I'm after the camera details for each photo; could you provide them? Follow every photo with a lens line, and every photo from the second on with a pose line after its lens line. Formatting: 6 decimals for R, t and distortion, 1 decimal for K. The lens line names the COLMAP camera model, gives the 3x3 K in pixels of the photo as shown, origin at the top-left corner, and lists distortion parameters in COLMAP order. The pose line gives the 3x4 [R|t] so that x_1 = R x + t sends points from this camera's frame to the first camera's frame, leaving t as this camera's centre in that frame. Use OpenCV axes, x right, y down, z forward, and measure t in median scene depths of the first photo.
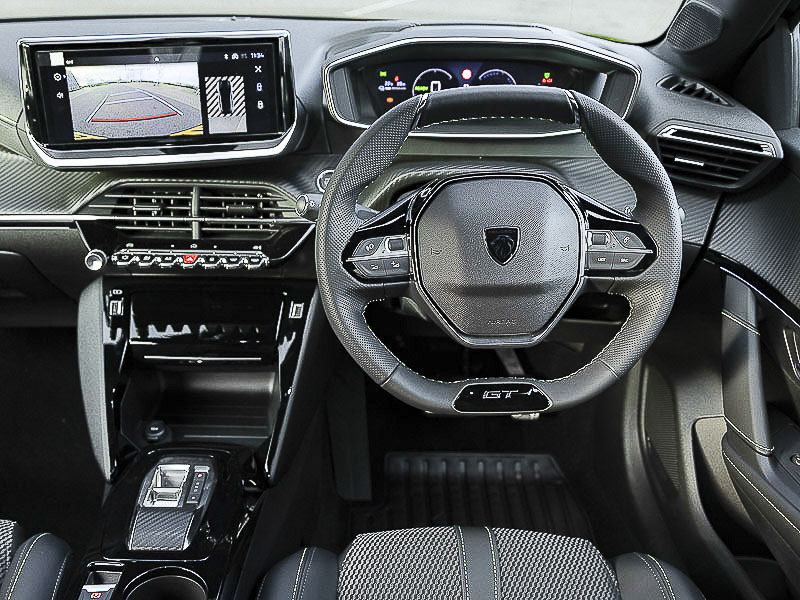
lens RADIAL K [[851.1, 0, 400.6], [0, 851.1, 295.7], [0, 0, 1]] dist [-0.017586, 0.000000]
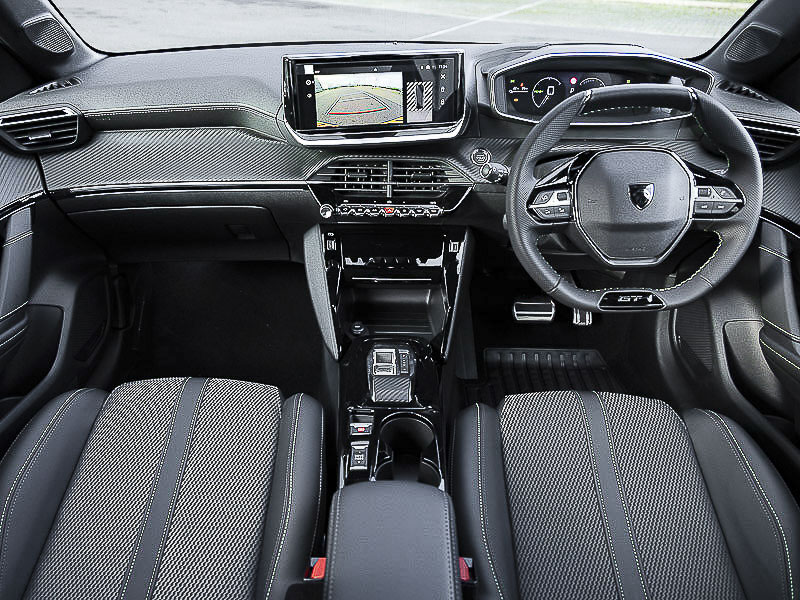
lens RADIAL K [[593.4, 0, 397.4], [0, 593.4, 298.0], [0, 0, 1]] dist [-0.021121, 0.011176]
pose [[0.999541, 0.003228, -0.030126, -0.213351], [-0.000856, 0.996919, 0.078435, 0.028739], [0.030286, -0.078373, 0.996464, -0.030558]]
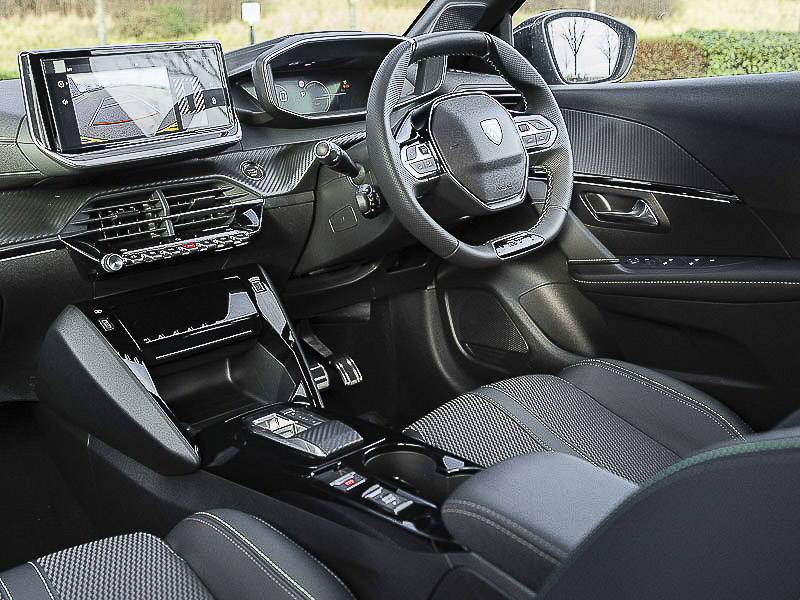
lens RADIAL K [[832.1, 0, 396.7], [0, 832.1, 304.5], [0, 0, 1]] dist [-0.026088, 0.000000]
pose [[0.746357, -0.248731, 0.617321, -0.761748], [0.351581, 0.934906, -0.048379, 0.180583], [-0.565104, 0.253146, 0.785223, 0.040598]]
